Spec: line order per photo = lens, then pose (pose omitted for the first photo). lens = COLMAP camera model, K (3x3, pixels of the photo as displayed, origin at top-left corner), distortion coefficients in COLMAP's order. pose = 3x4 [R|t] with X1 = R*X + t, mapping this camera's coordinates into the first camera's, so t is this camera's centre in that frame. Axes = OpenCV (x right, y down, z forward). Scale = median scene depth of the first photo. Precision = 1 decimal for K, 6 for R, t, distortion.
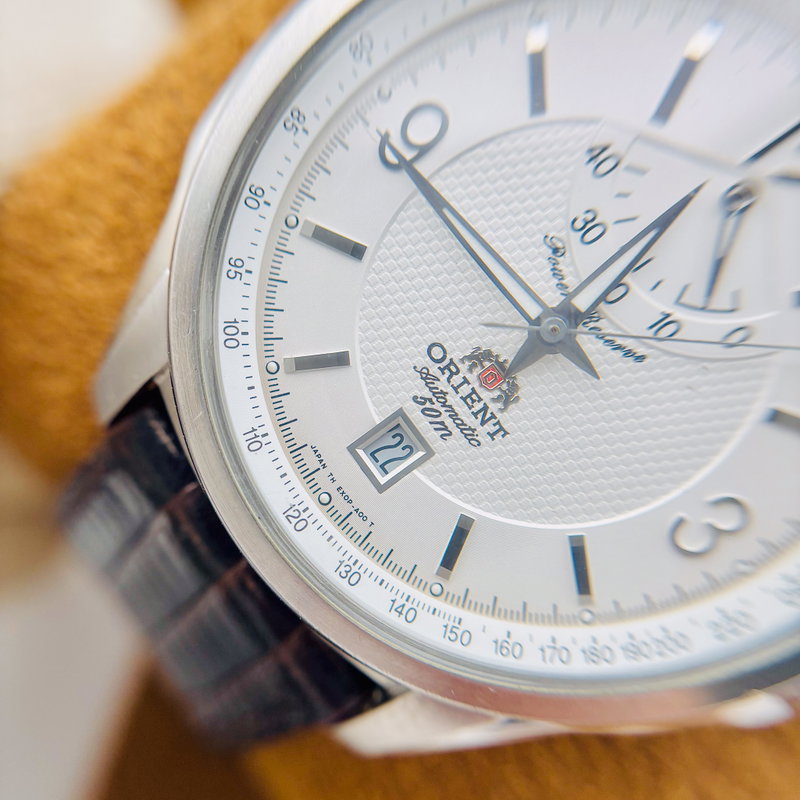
lens RADIAL K [[1111.5, 0, 351.3], [0, 1111.5, 420.4], [0, 0, 1]] dist [0.821788, -0.098961]
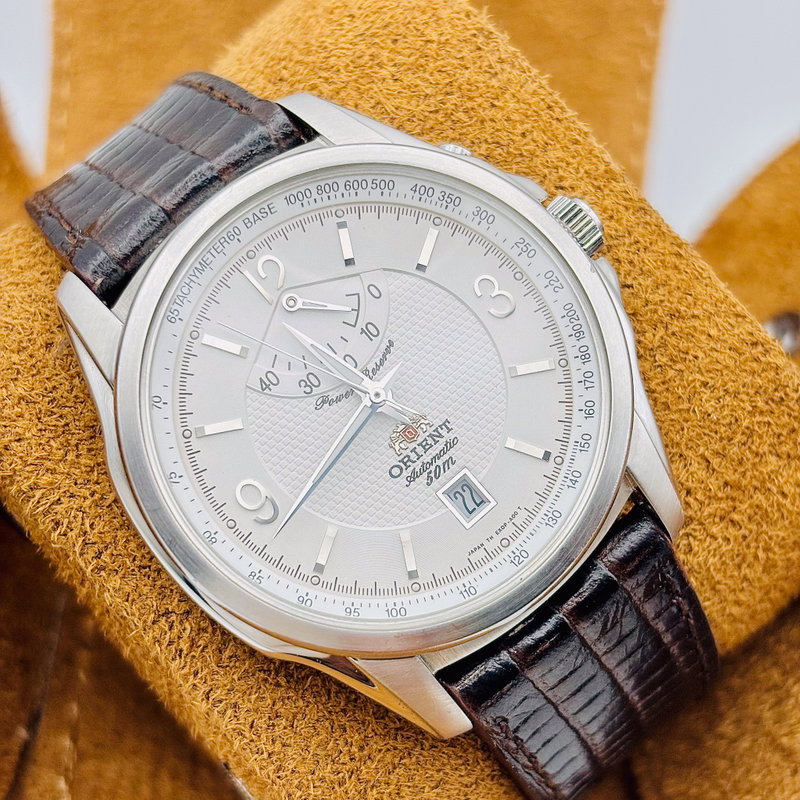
lens RADIAL K [[1709.9, 0, 400.0], [0, 1709.9, 400.0], [0, 0, 1]] dist [0.536839, -0.081024]
pose [[-0.086655, -0.974859, 0.205281, -0.286799], [0.996134, -0.087770, 0.003690, -0.054910], [0.014420, 0.204807, 0.978696, -1.177781]]
